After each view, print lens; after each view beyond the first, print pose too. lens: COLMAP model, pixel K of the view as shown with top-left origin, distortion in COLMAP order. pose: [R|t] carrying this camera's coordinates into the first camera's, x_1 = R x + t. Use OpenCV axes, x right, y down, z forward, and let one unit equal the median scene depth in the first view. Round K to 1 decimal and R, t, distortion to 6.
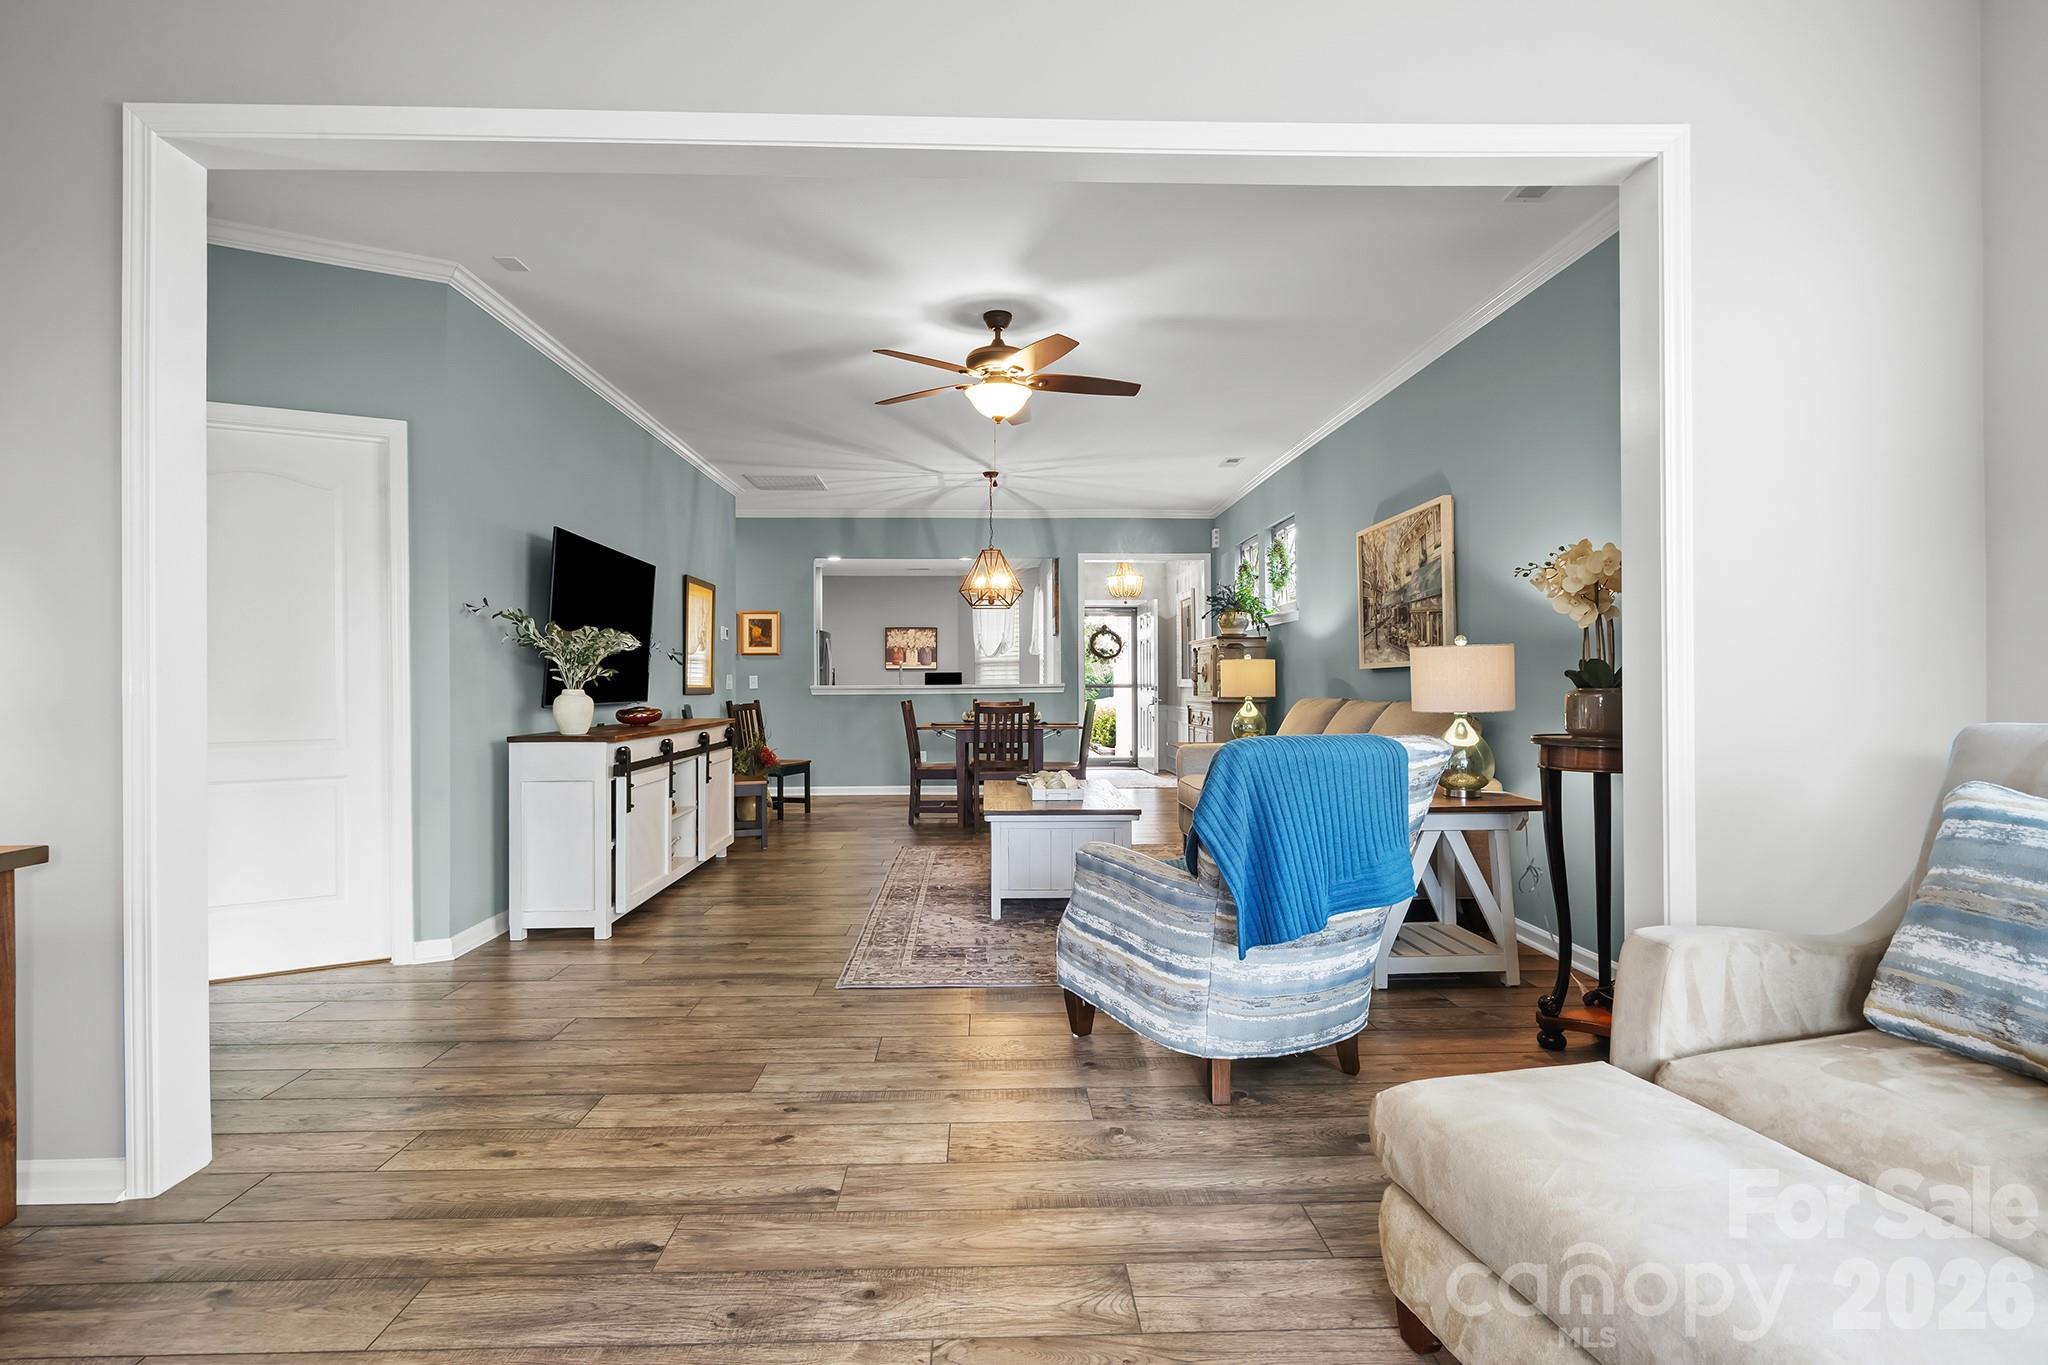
lens RADIAL K [[936.6, 0, 1024.0], [0, 936.6, 682.5], [0, 0, 1]] dist [-0.000936, 0.000203]
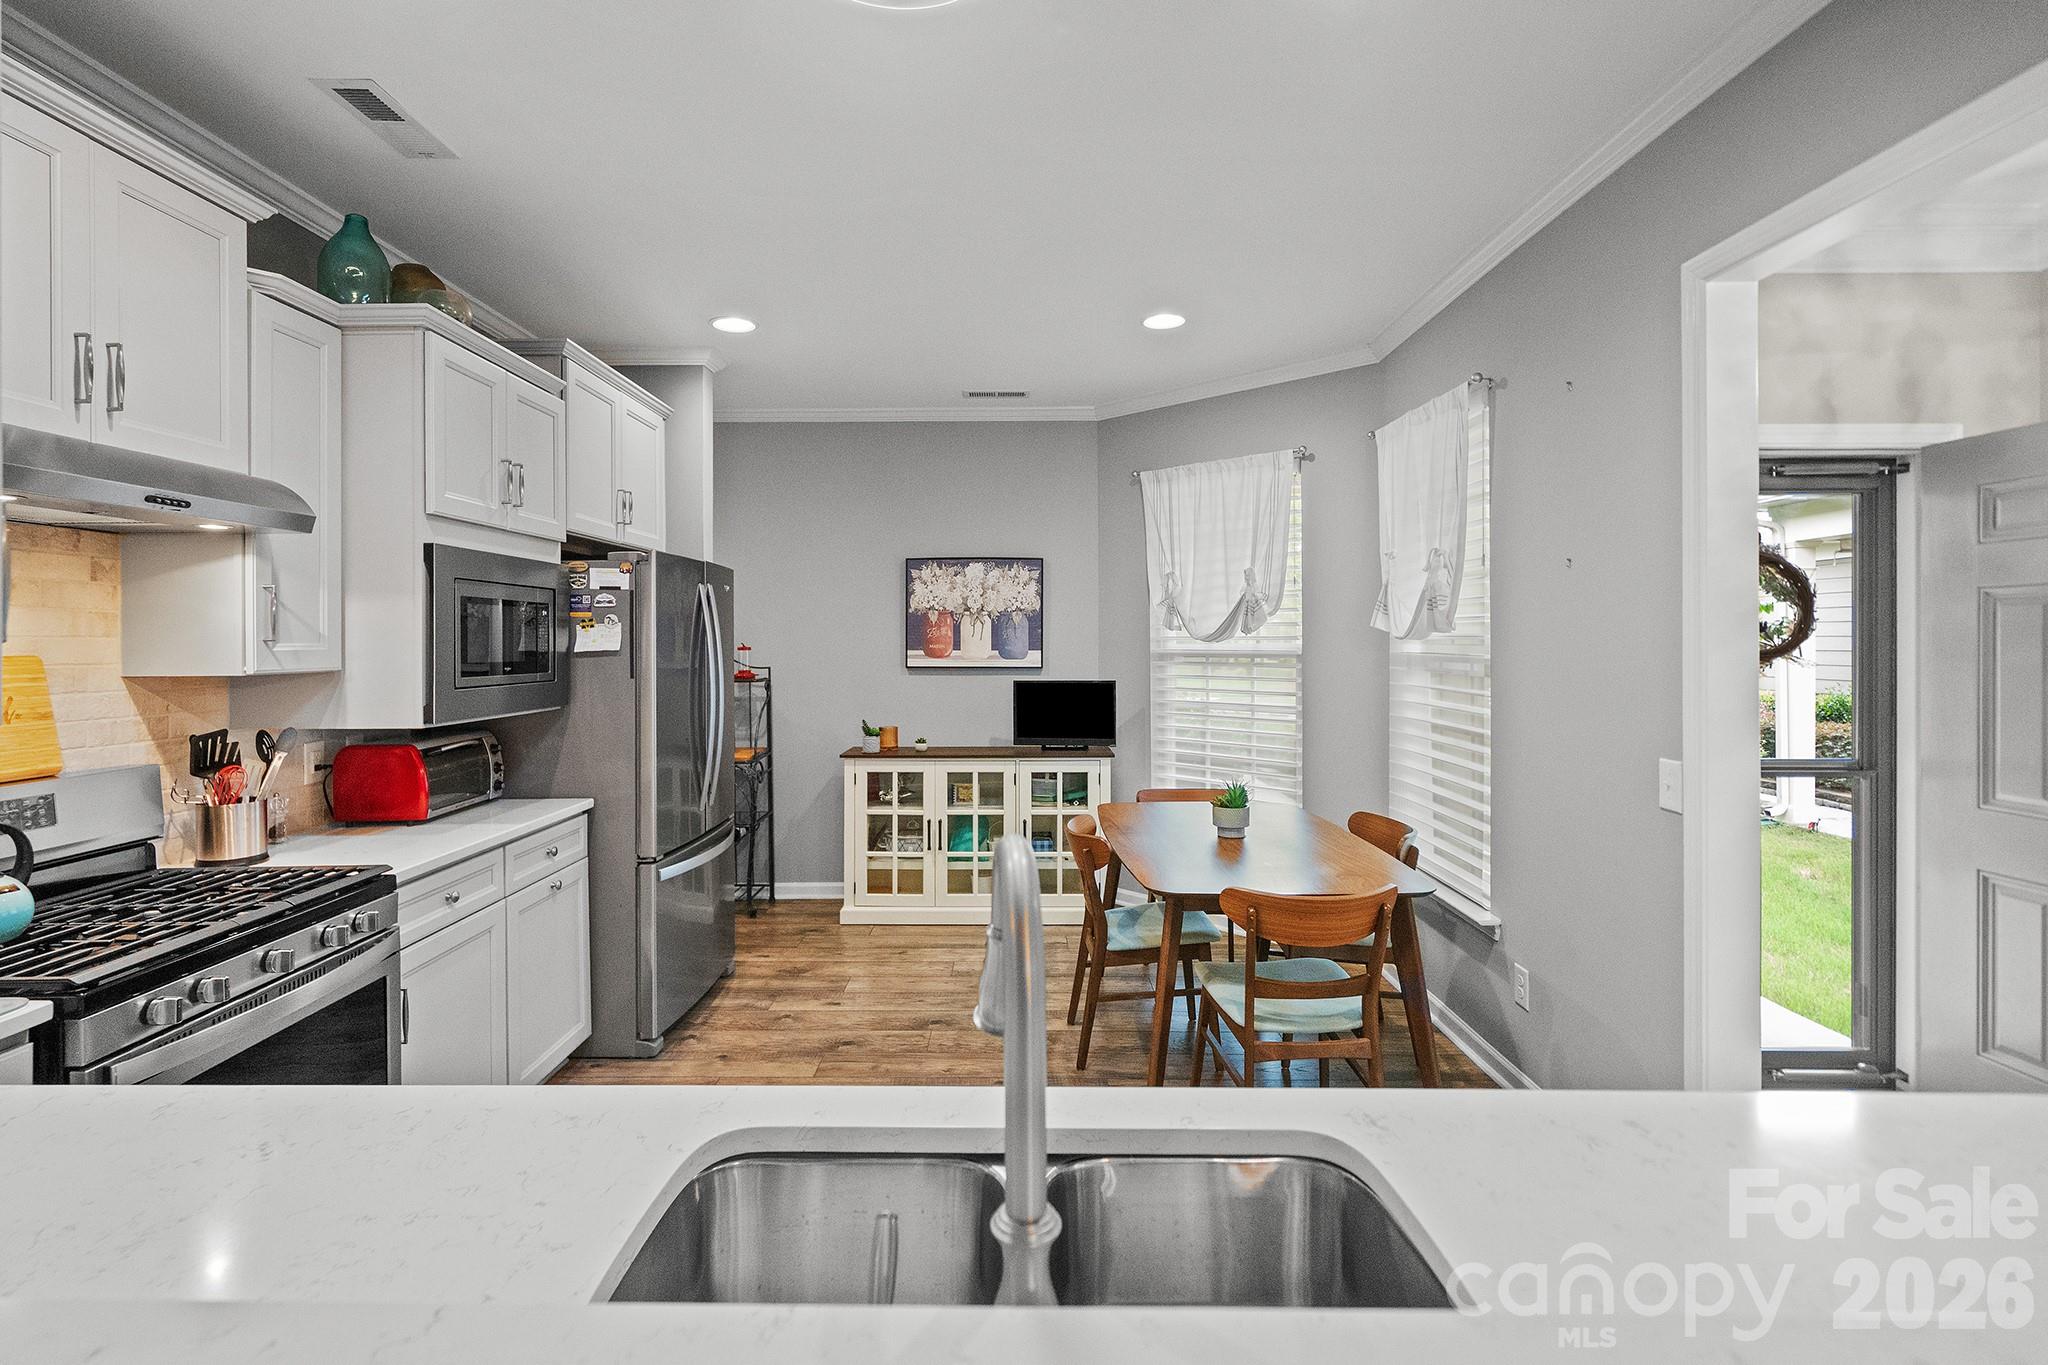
lens RADIAL K [[959.4, 0, 999.5], [0, 959.4, 648.2], [0, 0, 1]] dist [-0.001774, 0.001359]
pose [[0.998282, 0.003230, -0.058507, -0.103498], [-0.002697, 0.999954, 0.009181, -0.030736], [0.058534, -0.009007, 0.998245, 0.726596]]
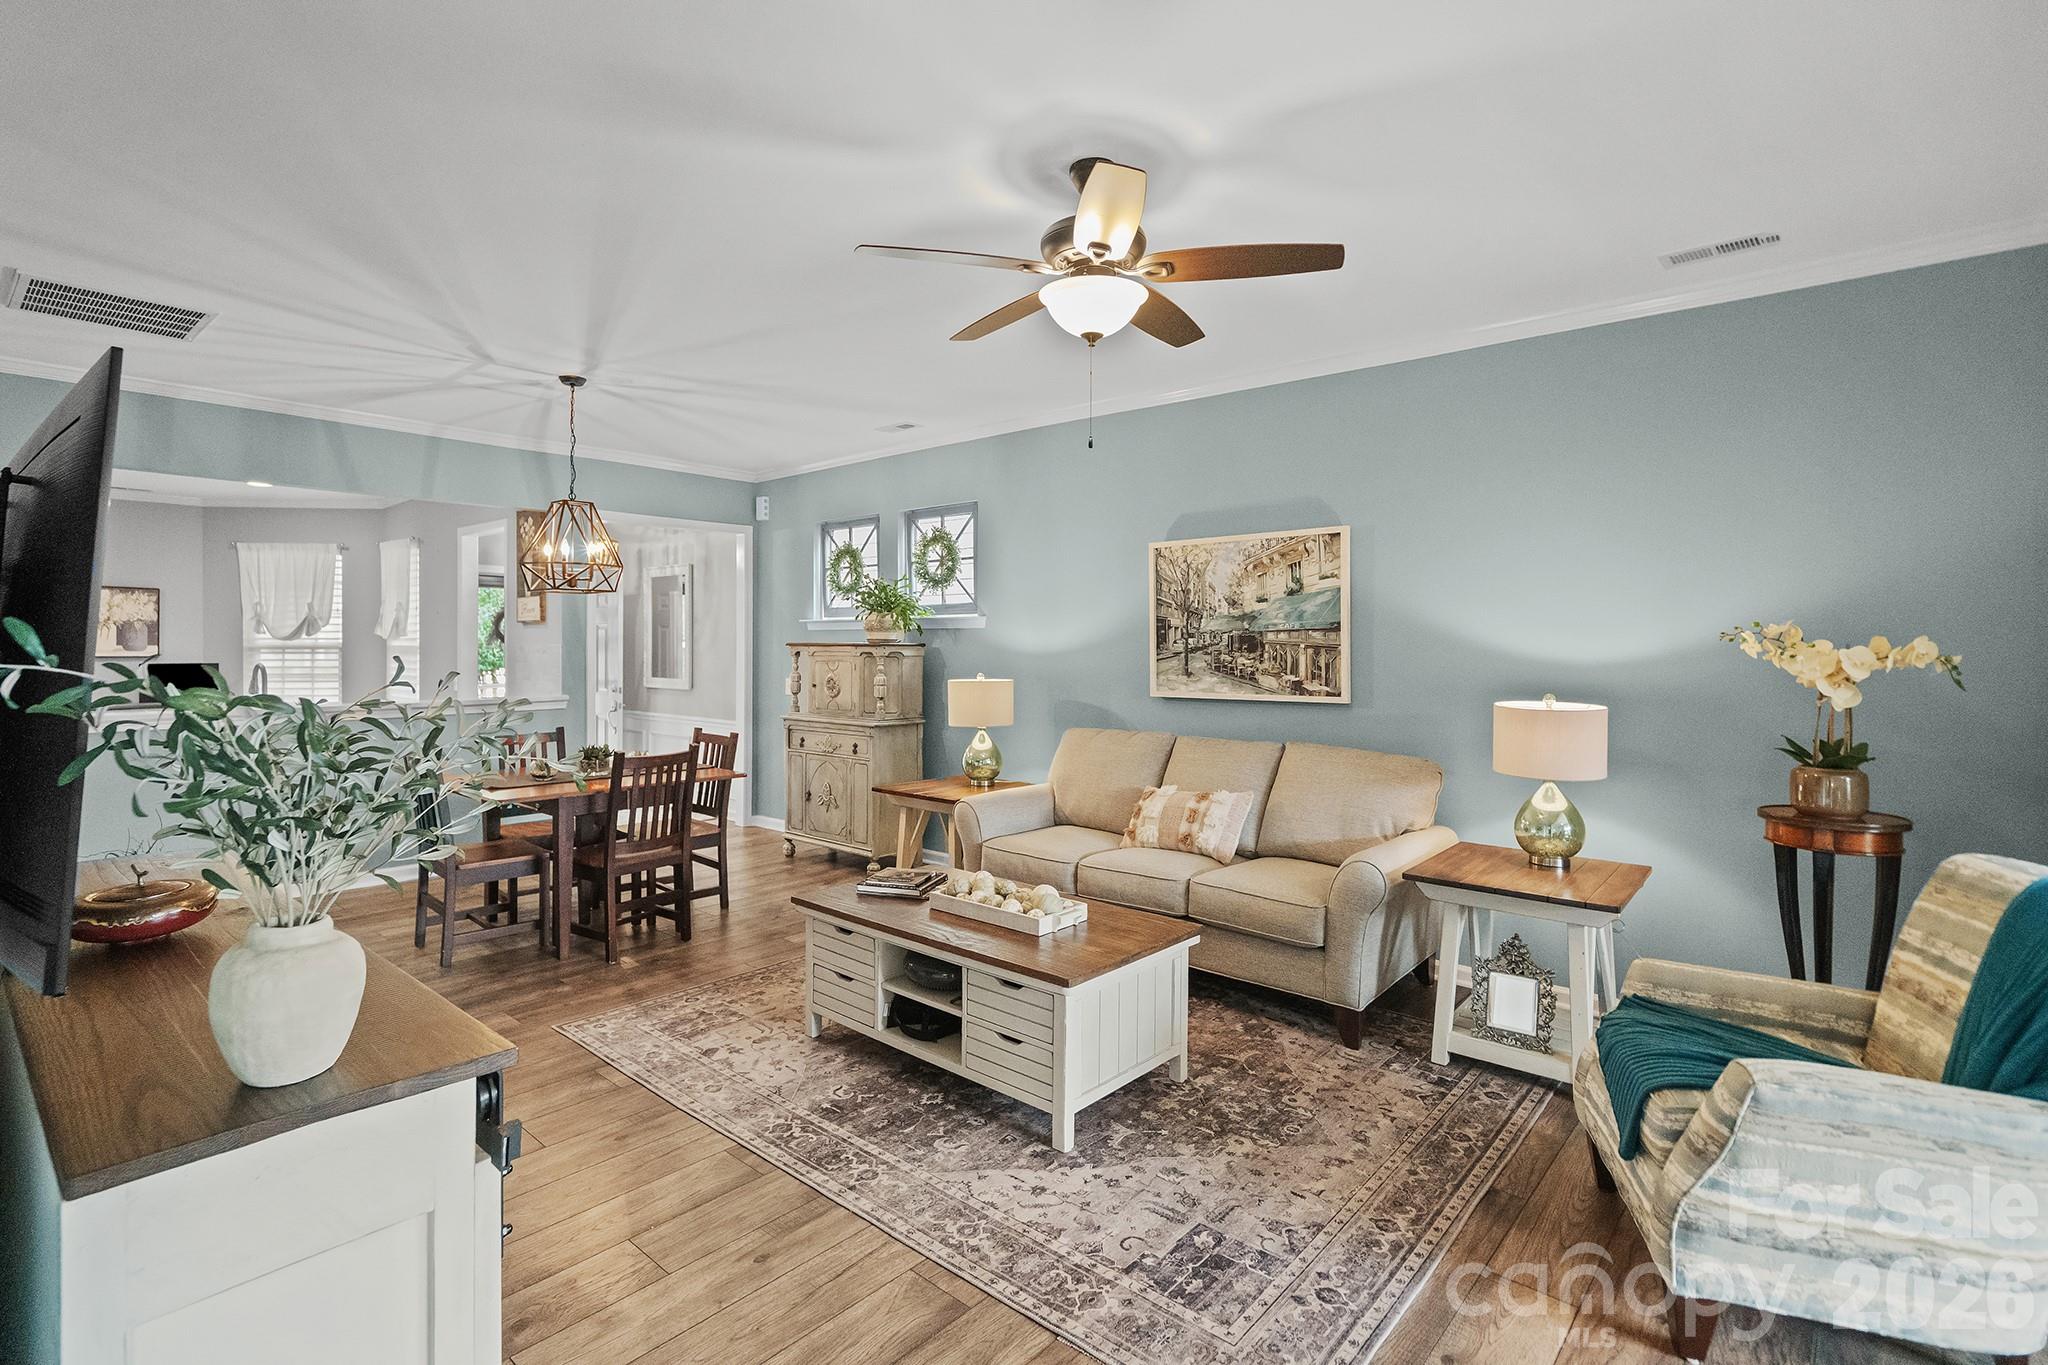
lens RADIAL K [[959.4, 0, 999.5], [0, 959.4, 648.2], [0, 0, 1]] dist [-0.001774, 0.001359]
pose [[0.699088, 0.001601, 0.715034, -0.184431], [-0.004912, 0.999985, 0.002563, -0.028516], [-0.715019, -0.005304, 0.699085, 0.213389]]
